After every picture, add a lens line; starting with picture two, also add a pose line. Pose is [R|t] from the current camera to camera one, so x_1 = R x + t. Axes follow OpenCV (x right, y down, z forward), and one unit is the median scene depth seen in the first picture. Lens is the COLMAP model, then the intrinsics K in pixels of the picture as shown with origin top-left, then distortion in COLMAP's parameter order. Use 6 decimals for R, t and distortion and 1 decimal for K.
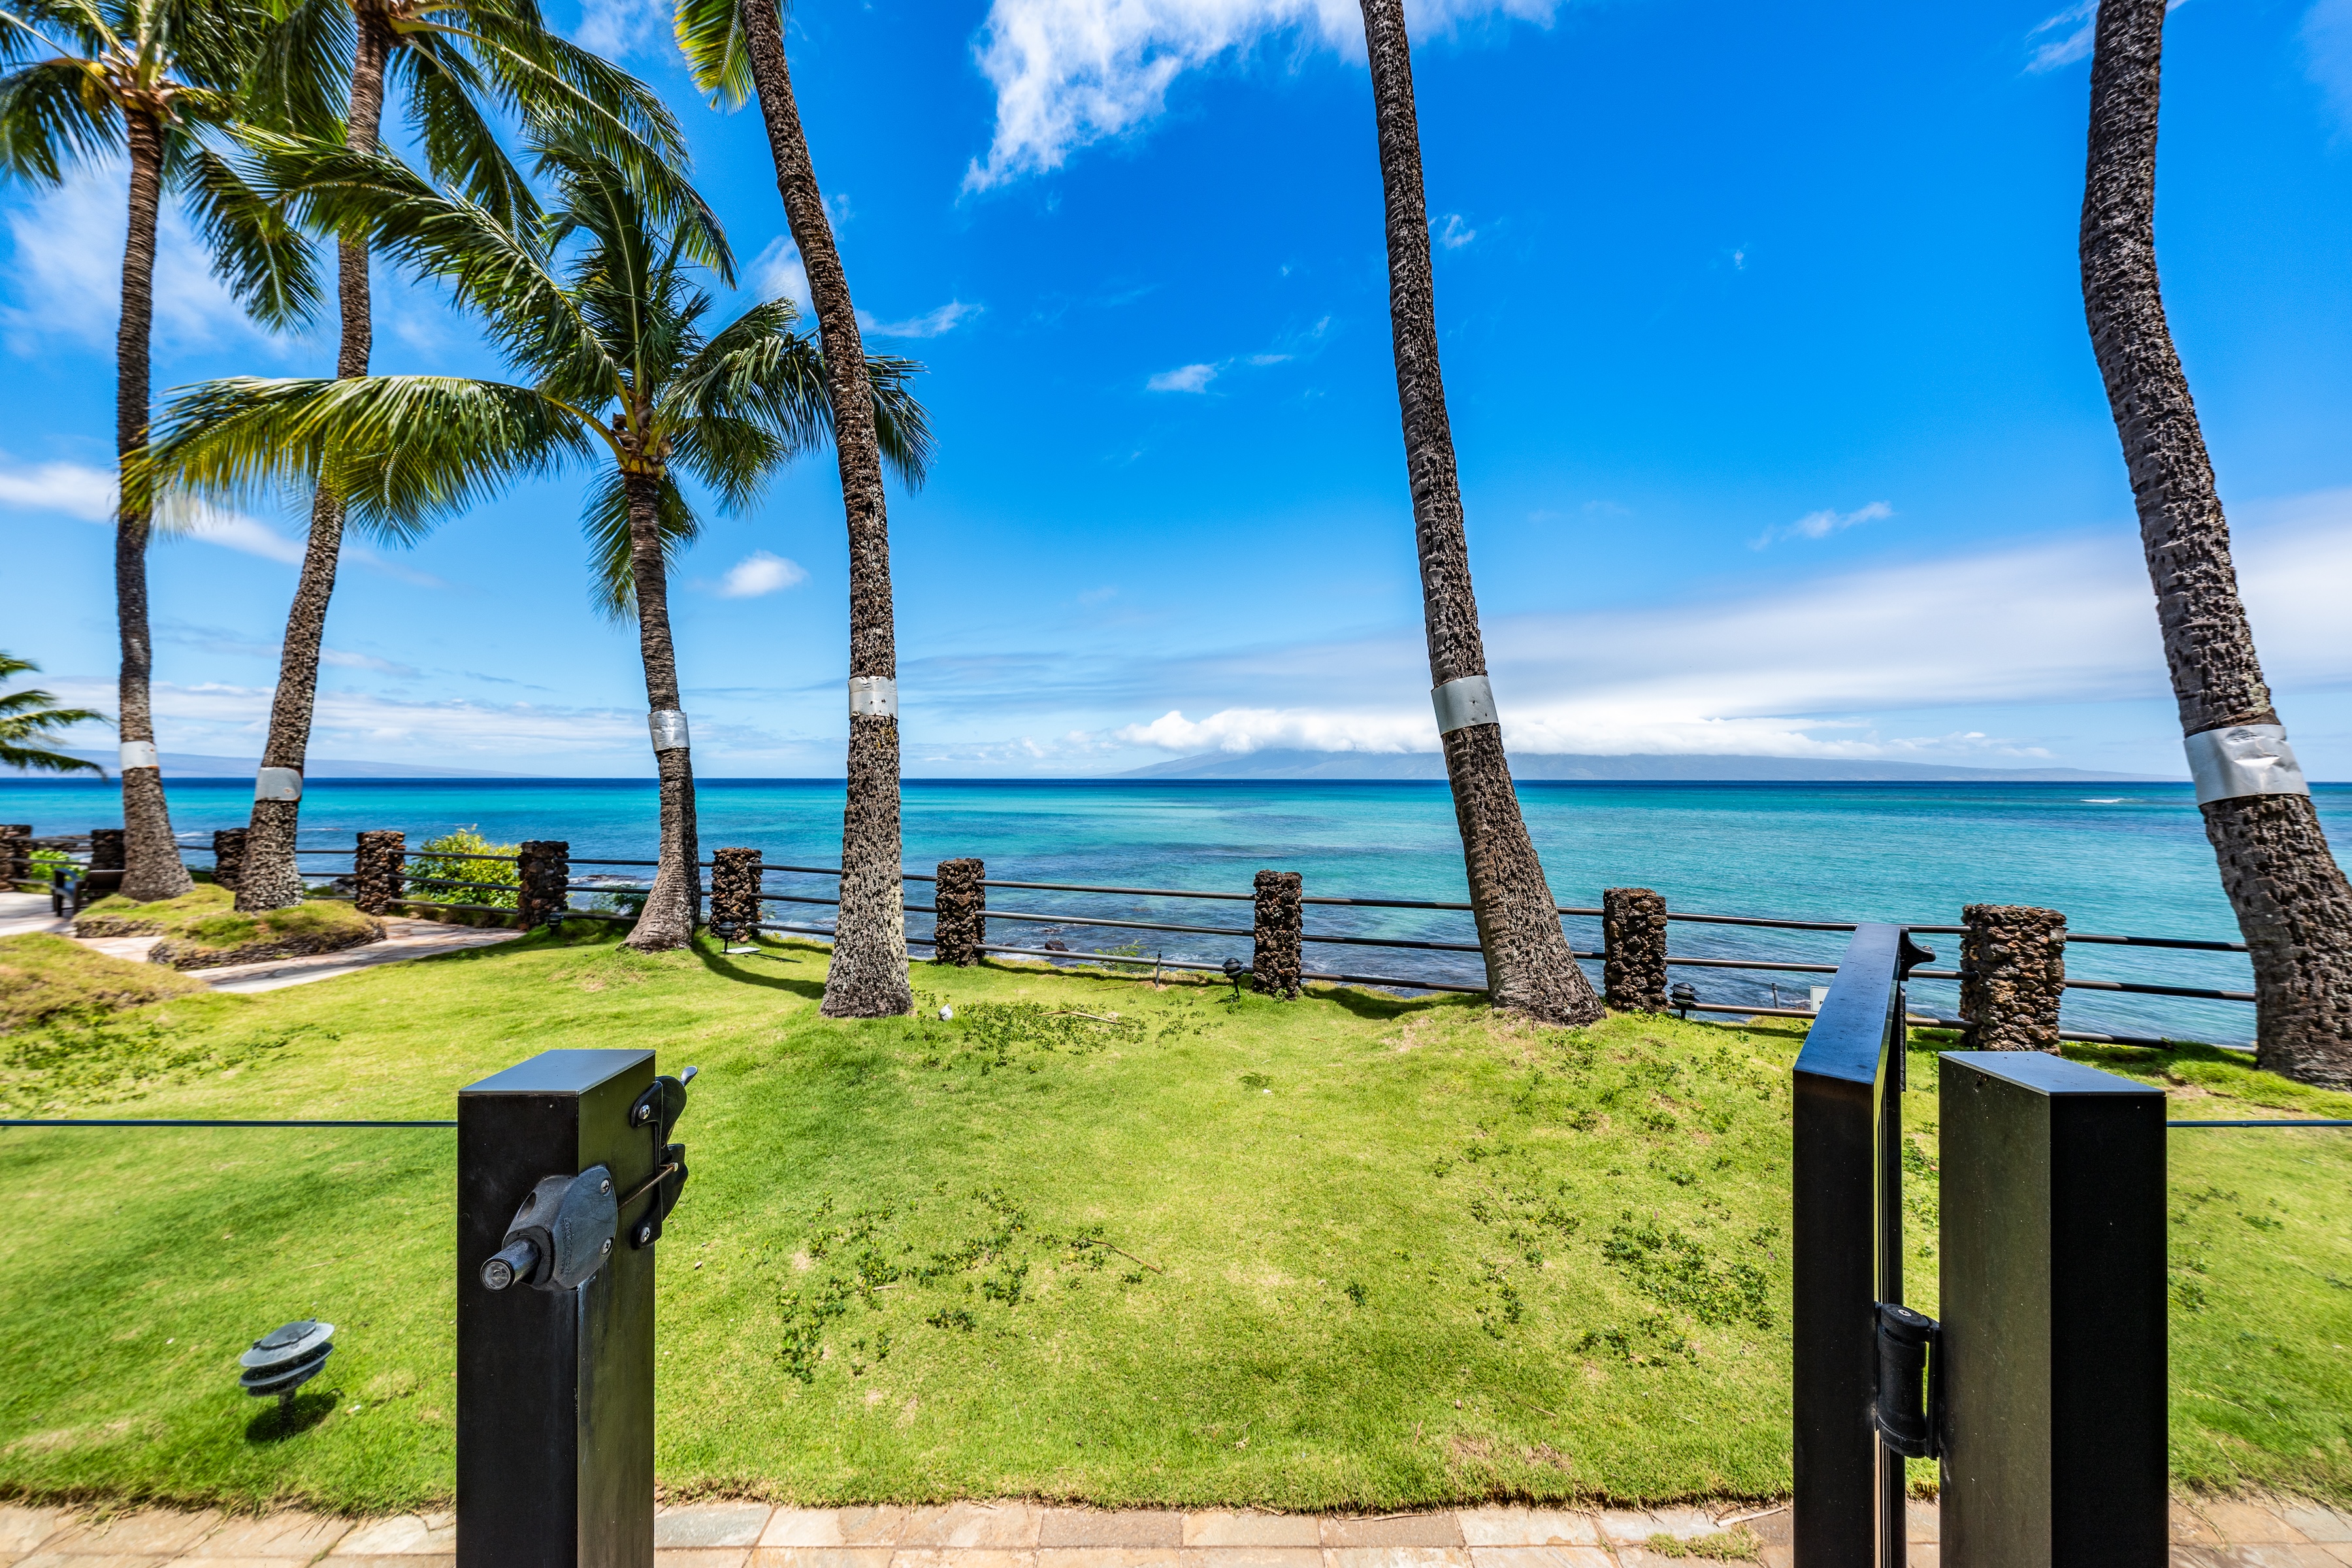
lens RADIAL K [[799.9, 0, 1182.8], [0, 799.9, 772.2], [0, 0, 1]] dist [-0.000057, -0.000280]
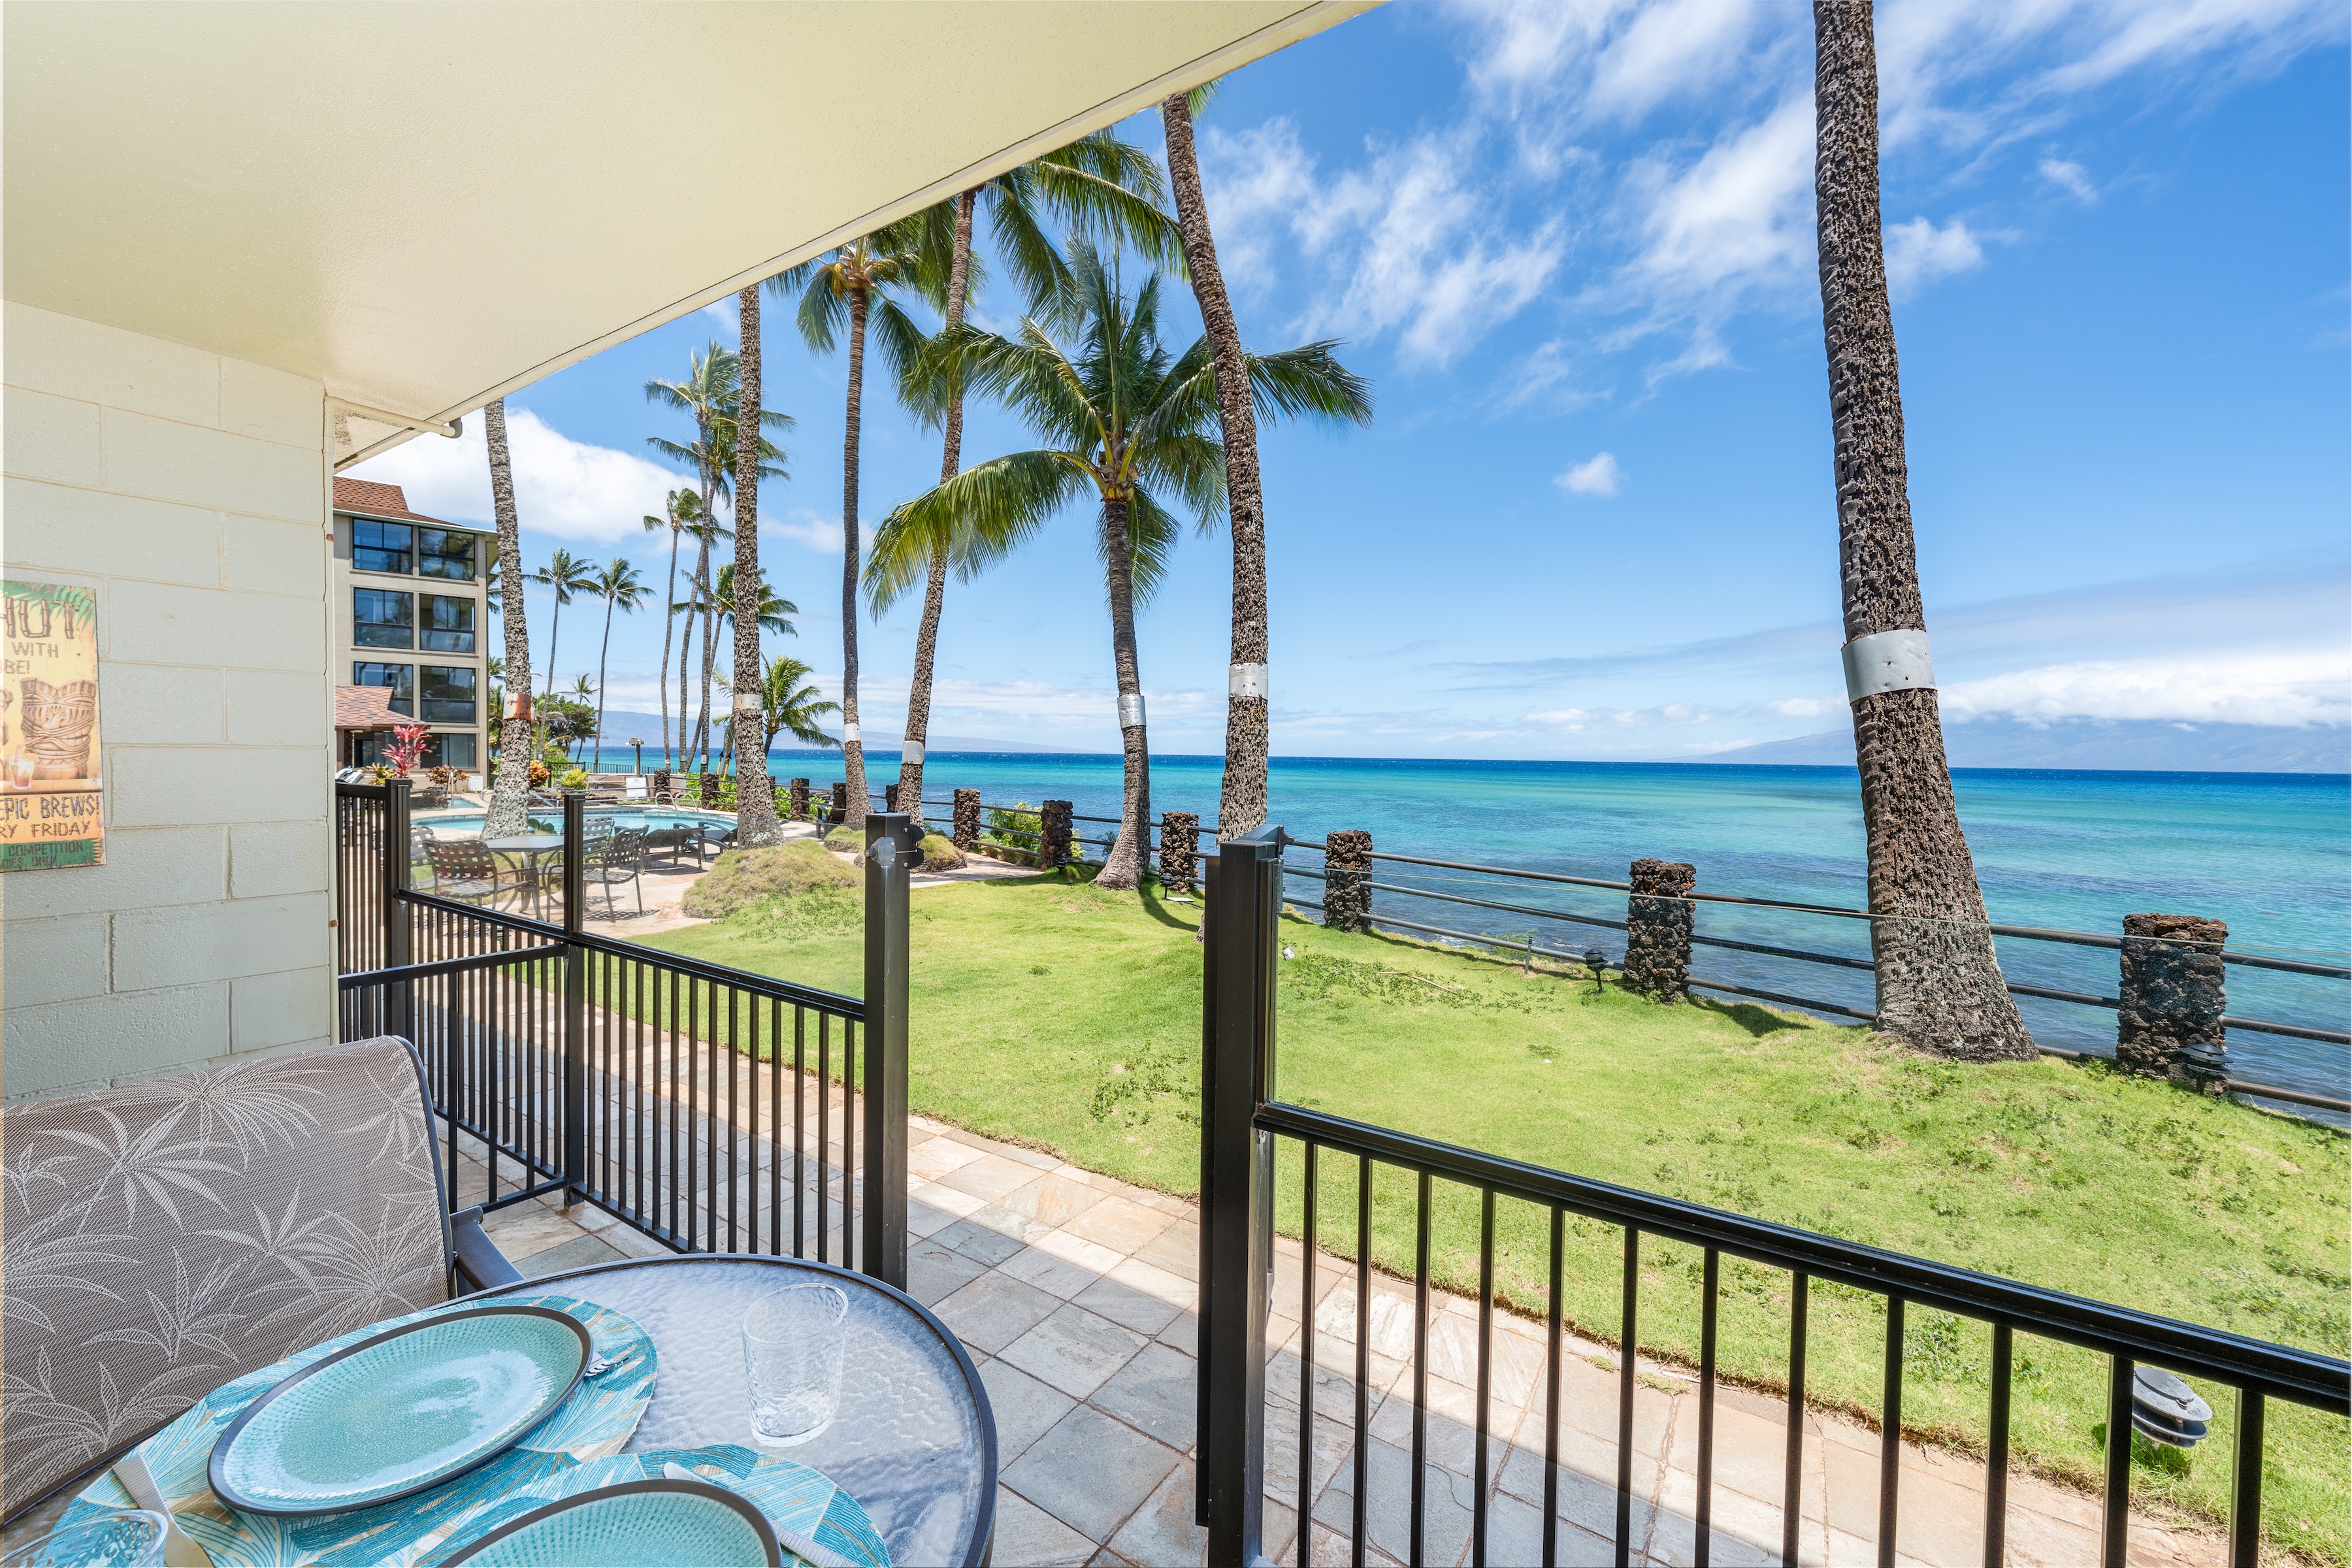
lens RADIAL K [[940.8, 0, 1161.8], [0, 940.8, 775.4], [0, 0, 1]] dist [0.000327, 0.000280]
pose [[0.821535, 0.024593, -0.569628, 0.264435], [-0.011428, 0.999579, 0.026674, 0.007909], [0.570044, -0.015403, 0.821470, -0.177936]]
